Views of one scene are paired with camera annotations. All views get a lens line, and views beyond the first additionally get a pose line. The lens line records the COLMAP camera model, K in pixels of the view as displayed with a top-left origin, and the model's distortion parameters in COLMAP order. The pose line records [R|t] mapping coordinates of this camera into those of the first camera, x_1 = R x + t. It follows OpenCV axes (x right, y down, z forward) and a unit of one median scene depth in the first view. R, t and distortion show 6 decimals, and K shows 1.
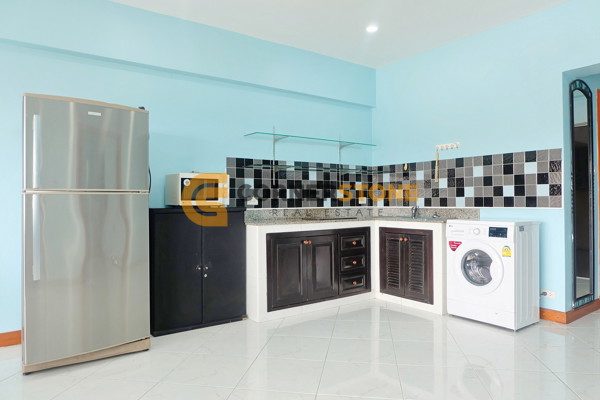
lens RADIAL K [[425.1, 0, 302.5], [0, 425.1, 199.3], [0, 0, 1]] dist [-0.057583, 0.071392]
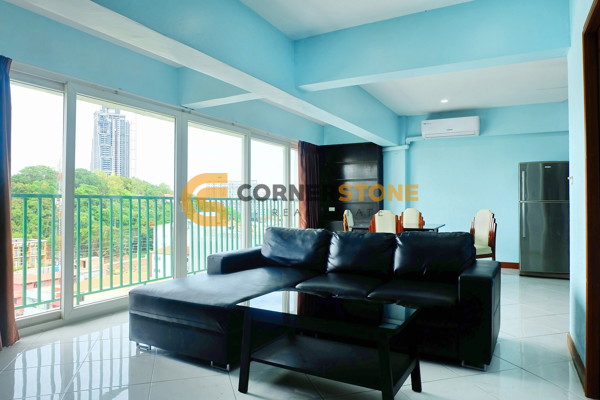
lens RADIAL K [[425.1, 0, 302.5], [0, 425.1, 199.3], [0, 0, 1]] dist [-0.057583, 0.071392]
pose [[0.486107, -0.017148, -0.873731, 0.846525], [-0.003204, 0.999766, -0.021404, 0.023075], [0.873894, 0.013204, 0.485938, -1.266890]]
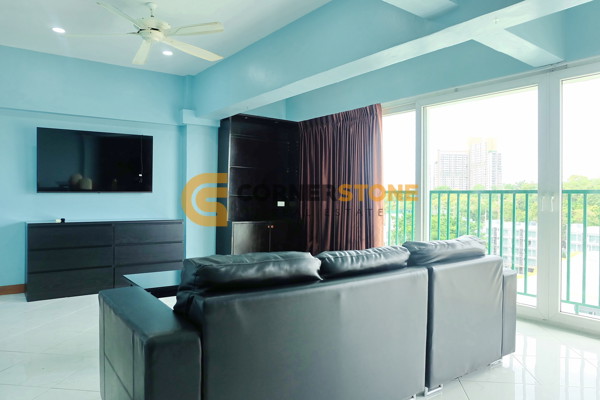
lens RADIAL K [[425.1, 0, 302.5], [0, 425.1, 199.3], [0, 0, 1]] dist [-0.057583, 0.071392]
pose [[-0.998024, -0.003799, -0.062713, -1.562171], [-0.003975, 0.999989, 0.002683, -0.004945], [0.062702, 0.002927, -0.998028, 2.744779]]
